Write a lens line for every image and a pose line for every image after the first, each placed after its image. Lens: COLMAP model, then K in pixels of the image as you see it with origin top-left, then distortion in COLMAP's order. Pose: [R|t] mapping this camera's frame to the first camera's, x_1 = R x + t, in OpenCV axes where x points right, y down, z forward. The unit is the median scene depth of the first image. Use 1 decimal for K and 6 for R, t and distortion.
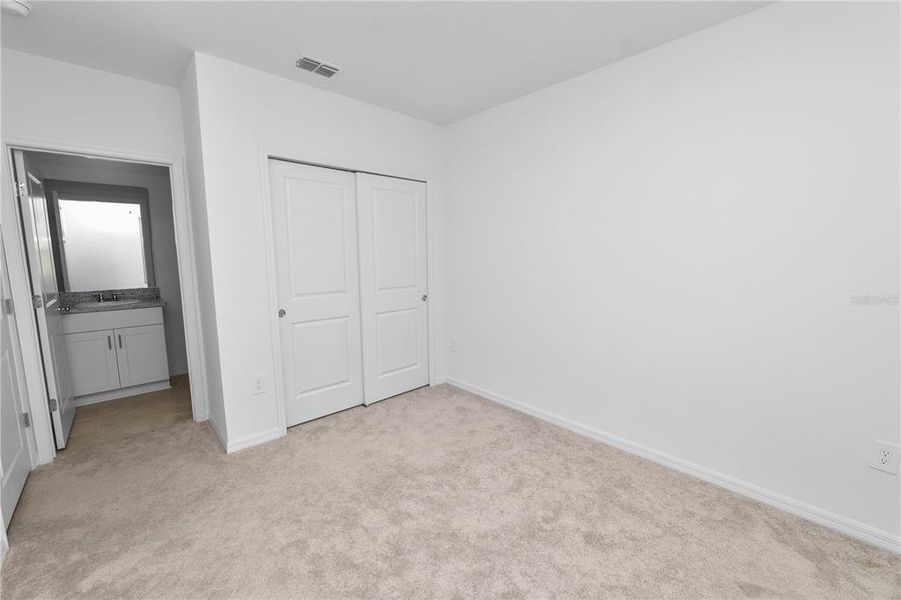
lens RADIAL K [[367.7, 0, 449.2], [0, 367.7, 293.5], [0, 0, 1]] dist [-0.014458, 0.001862]
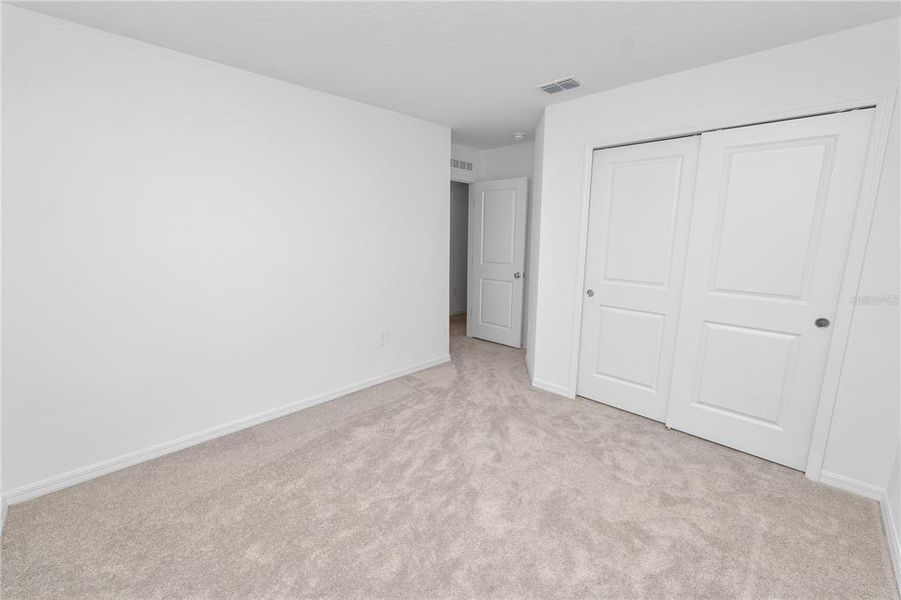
lens RADIAL K [[367.7, 0, 450.3], [0, 367.7, 301.7], [0, 0, 1]] dist [-0.014458, 0.001862]
pose [[0.023914, 0.174960, -0.984285, 0.559821], [-0.127330, 0.977081, 0.170586, -0.050061], [0.991572, 0.121249, 0.045643, 0.490855]]
